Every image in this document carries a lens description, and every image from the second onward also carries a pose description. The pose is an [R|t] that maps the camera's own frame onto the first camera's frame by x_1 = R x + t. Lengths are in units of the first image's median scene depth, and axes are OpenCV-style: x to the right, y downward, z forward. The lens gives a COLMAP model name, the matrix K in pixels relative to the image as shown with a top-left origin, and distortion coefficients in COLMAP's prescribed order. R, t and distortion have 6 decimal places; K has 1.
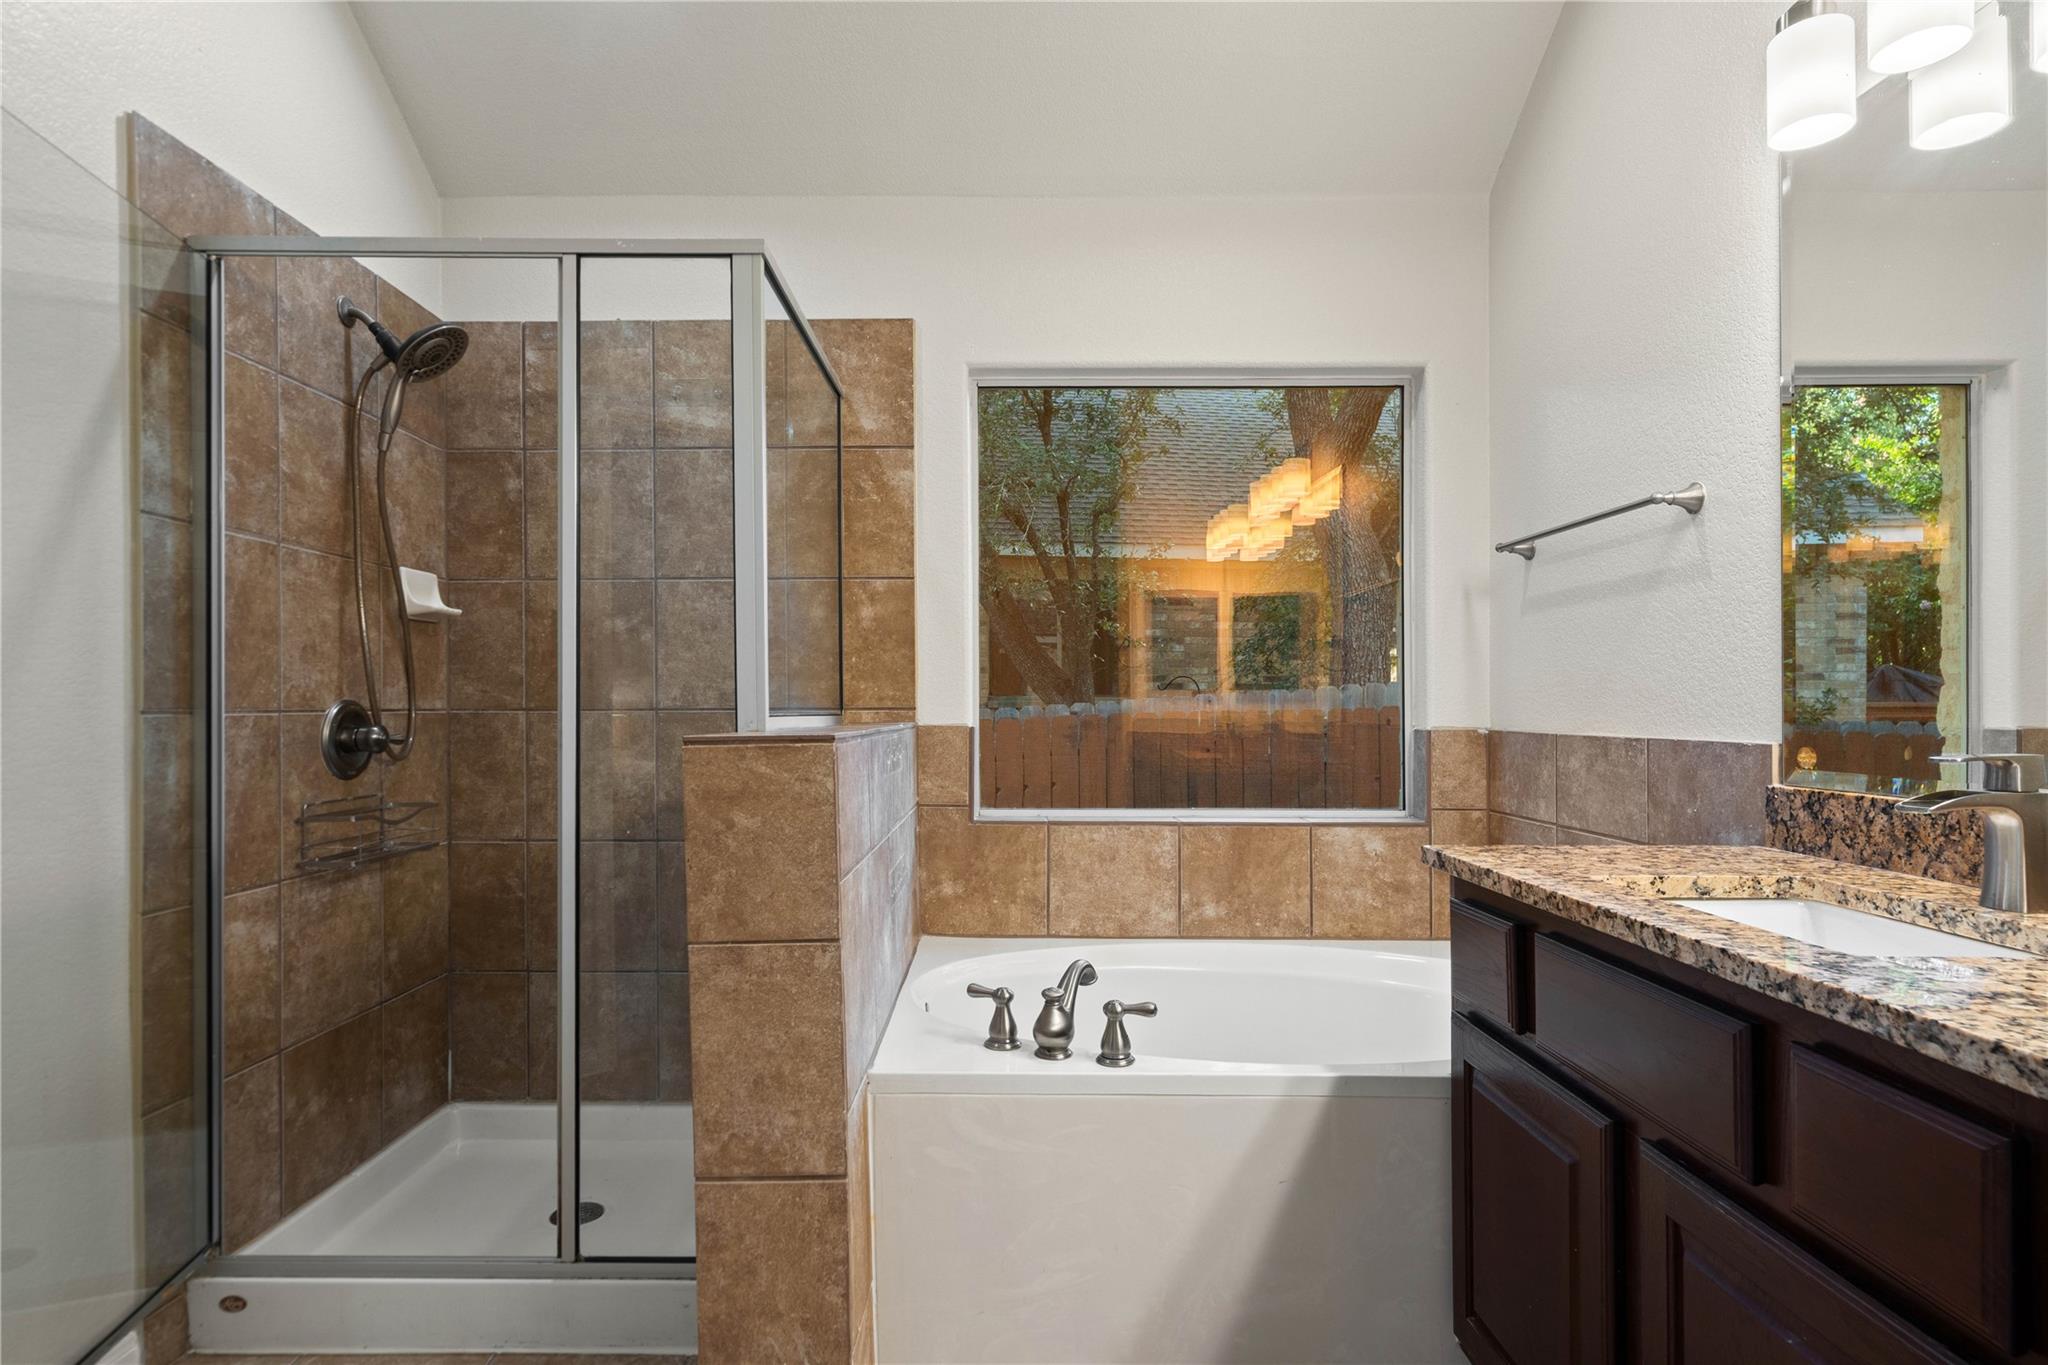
lens RADIAL K [[1072.7, 0, 988.4], [0, 1072.7, 698.0], [0, 0, 1]] dist [0.007367, 0.001918]
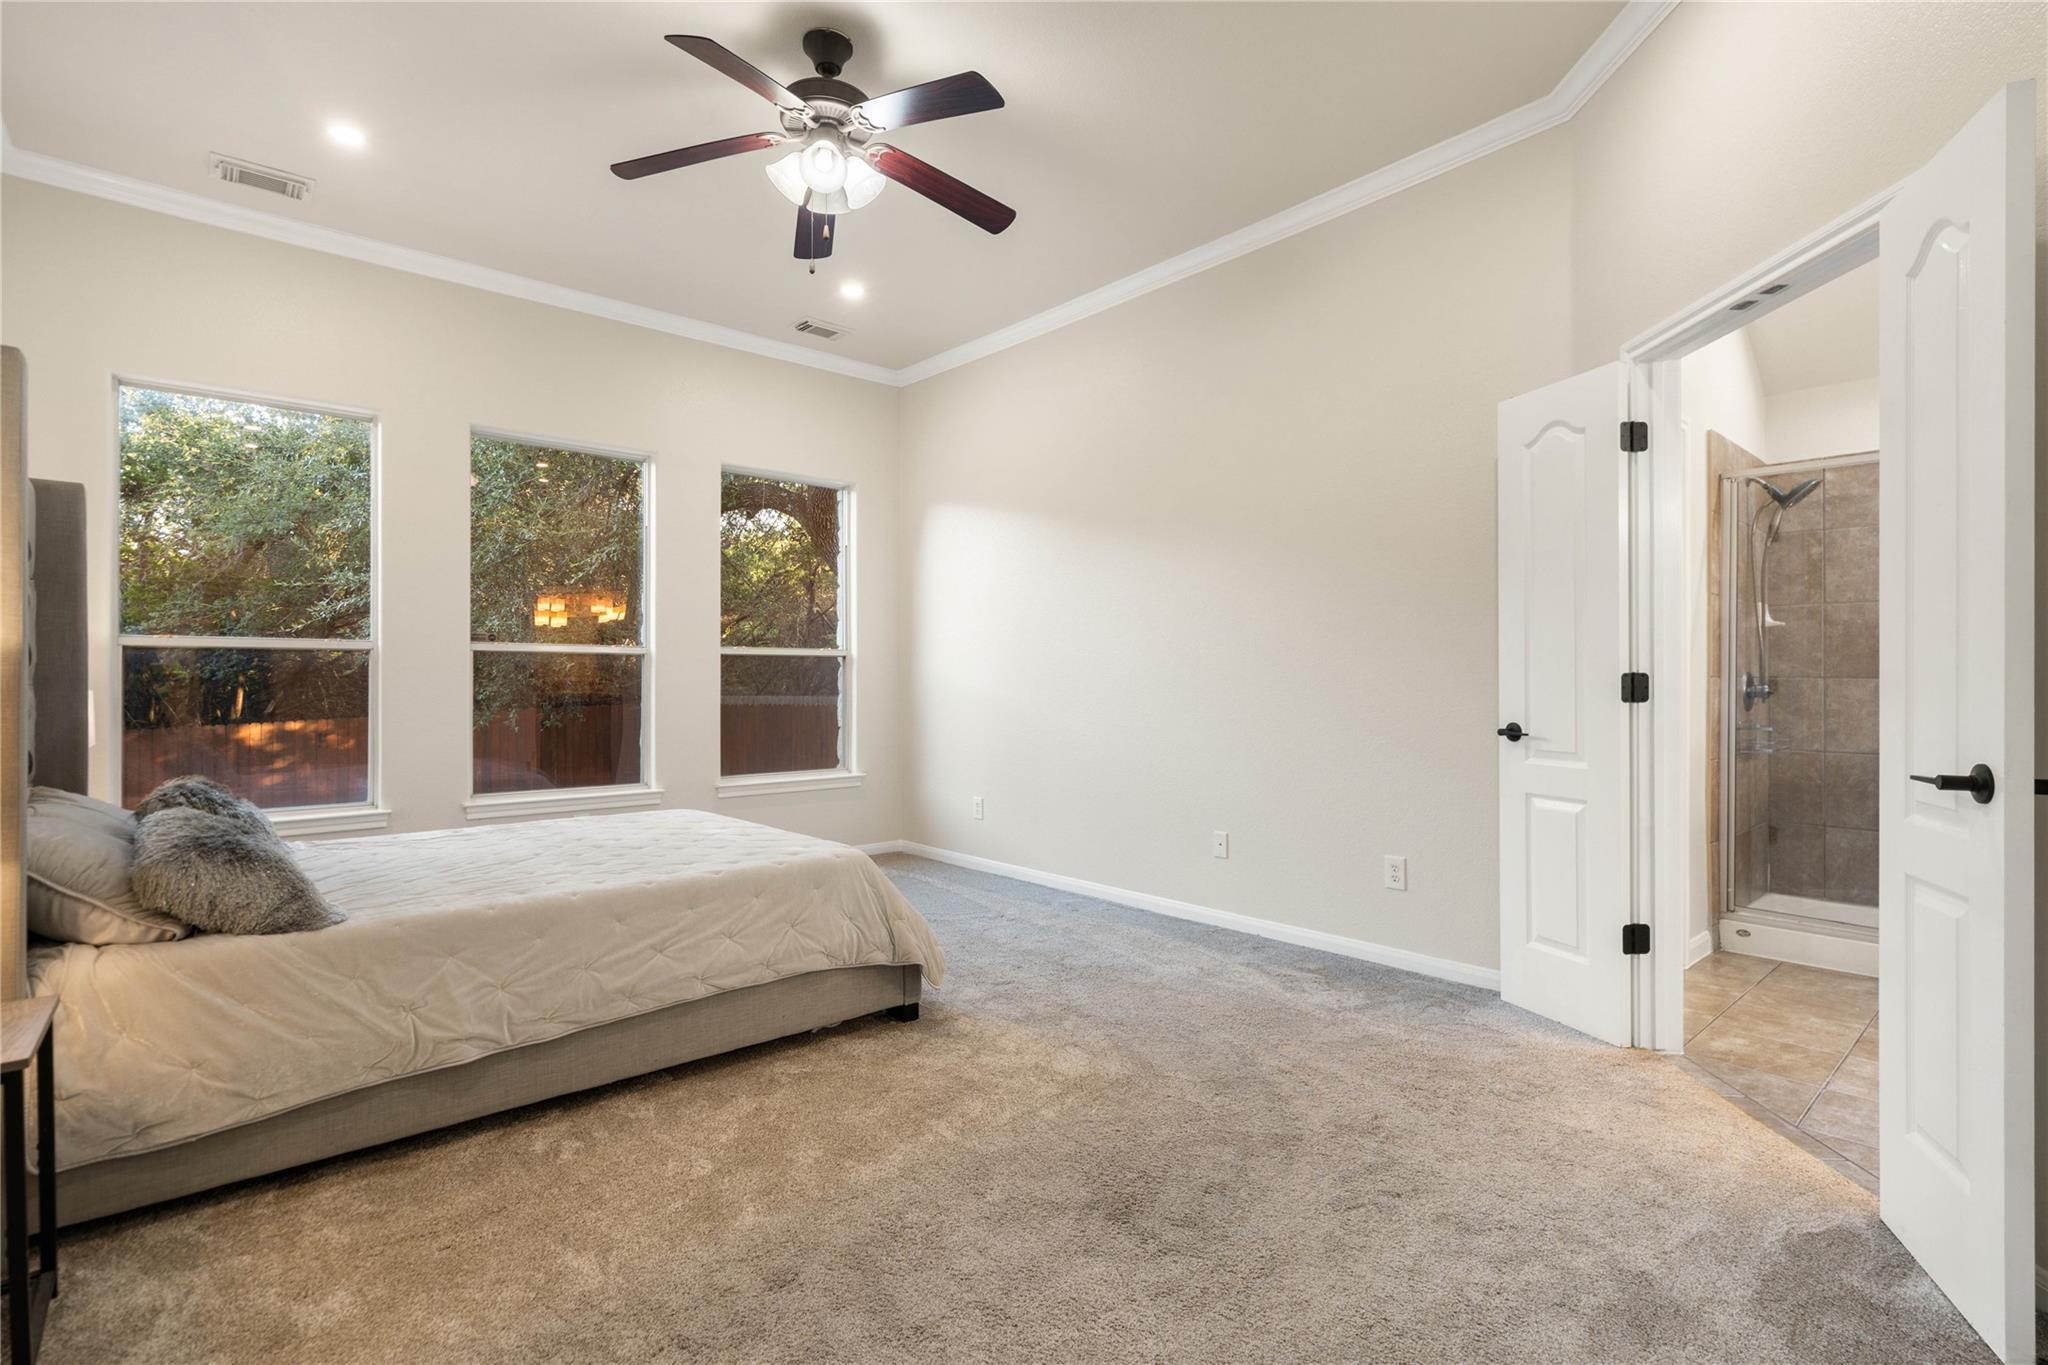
lens RADIAL K [[956.1, 0, 1027.6], [0, 956.1, 682.0], [0, 0, 1]] dist [0.006836, 0.000418]
pose [[0.676053, 0.006153, -0.736827, -0.215385], [0.001020, 0.999956, 0.009287, 0.002873], [0.736852, -0.007030, 0.676017, -1.448953]]
